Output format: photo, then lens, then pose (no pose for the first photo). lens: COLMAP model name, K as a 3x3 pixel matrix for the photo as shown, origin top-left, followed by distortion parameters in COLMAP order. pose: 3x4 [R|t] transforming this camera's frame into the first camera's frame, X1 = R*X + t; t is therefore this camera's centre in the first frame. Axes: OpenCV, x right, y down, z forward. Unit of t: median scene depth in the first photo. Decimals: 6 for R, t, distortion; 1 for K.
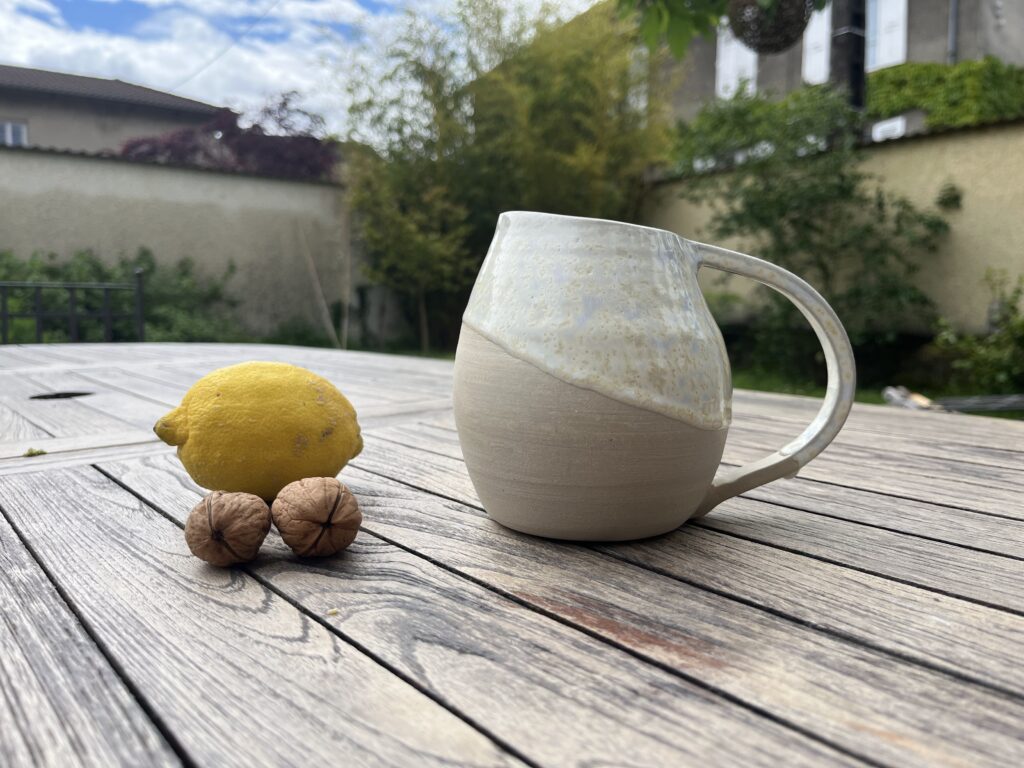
lens RADIAL K [[792.2, 0, 504.9], [0, 792.2, 390.0], [0, 0, 1]] dist [0.034211, -0.055387]
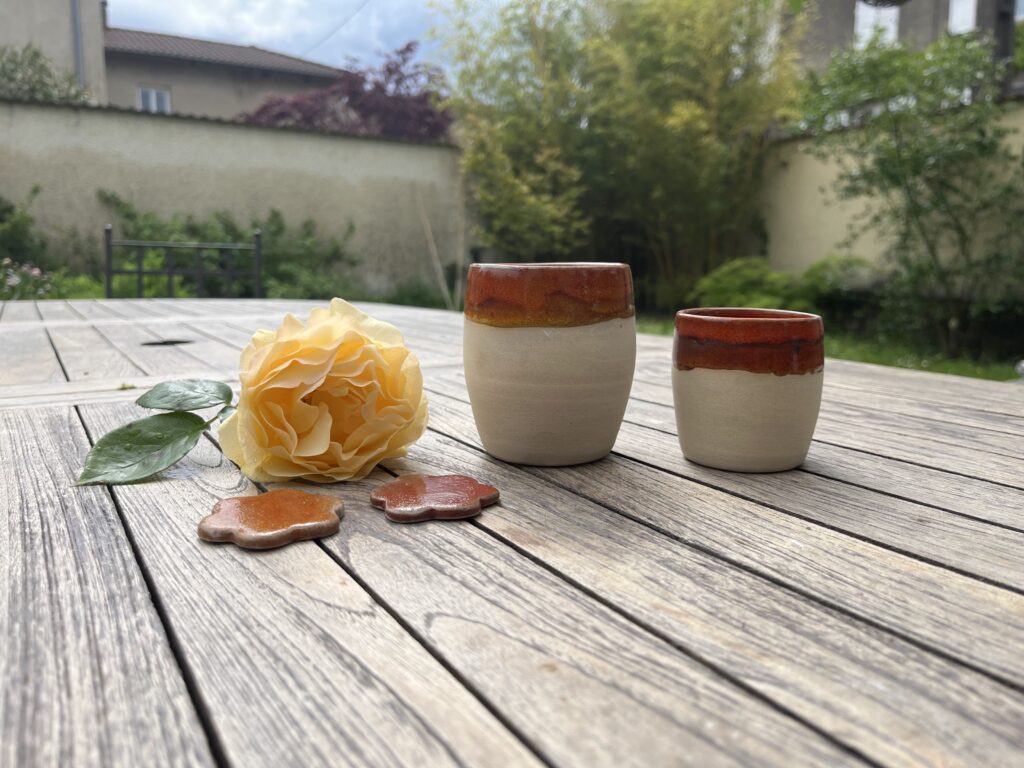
lens RADIAL K [[792.2, 0, 505.9], [0, 792.2, 381.4], [0, 0, 1]] dist [0.034211, -0.055387]
pose [[0.989536, 0.030251, -0.141080, 0.189830], [-0.025069, 0.998949, 0.038366, 0.013687], [0.142092, -0.034428, 0.989254, -0.132203]]
